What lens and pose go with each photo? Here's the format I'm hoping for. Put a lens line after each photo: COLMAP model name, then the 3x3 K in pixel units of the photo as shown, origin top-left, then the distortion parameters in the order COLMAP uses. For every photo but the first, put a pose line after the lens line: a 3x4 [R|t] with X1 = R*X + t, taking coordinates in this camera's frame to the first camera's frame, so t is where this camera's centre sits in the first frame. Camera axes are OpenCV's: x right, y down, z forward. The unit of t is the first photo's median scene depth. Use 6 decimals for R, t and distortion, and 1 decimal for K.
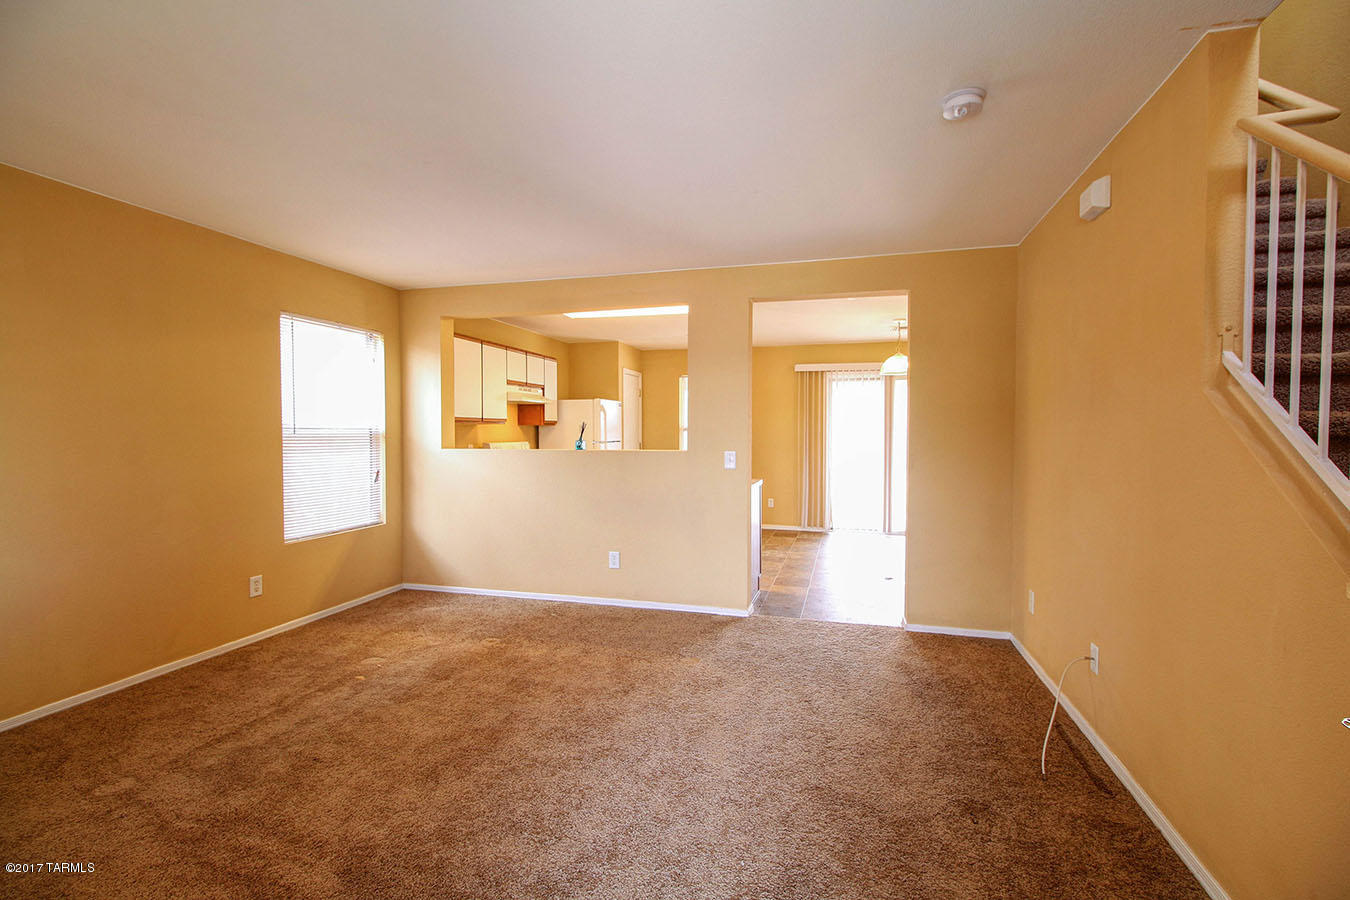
lens RADIAL K [[622.8, 0, 679.4], [0, 622.8, 449.4], [0, 0, 1]] dist [0.022068, -0.002091]
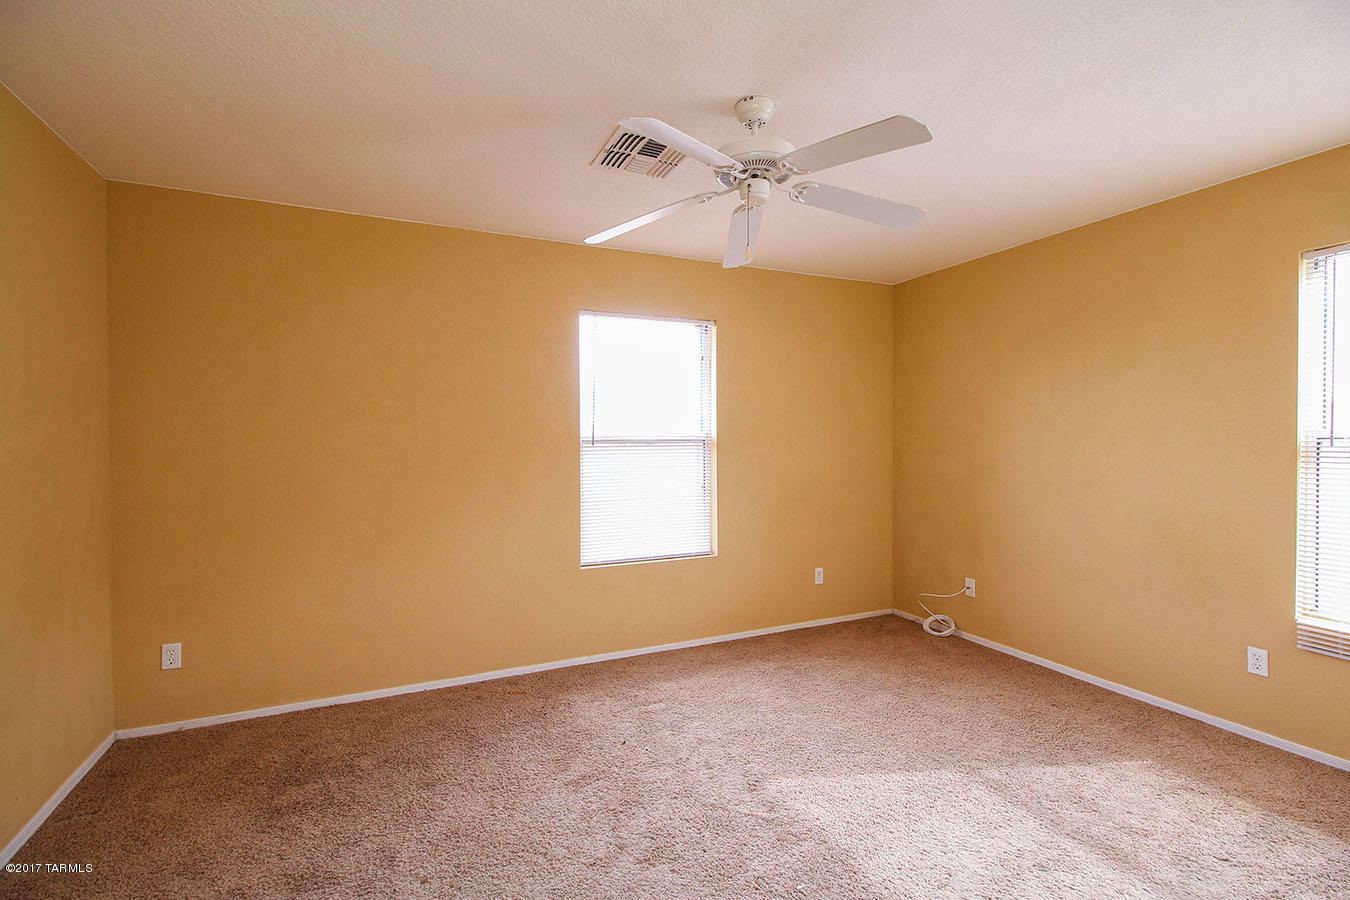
lens RADIAL K [[622.8, 0, 670.2], [0, 622.8, 440.8], [0, 0, 1]] dist [0.022068, -0.002091]
pose [[0.654583, -0.005430, -0.755970, 0.131914], [-0.017062, 0.999613, -0.021953, -0.011817], [0.755797, 0.027269, 0.654238, 0.507064]]
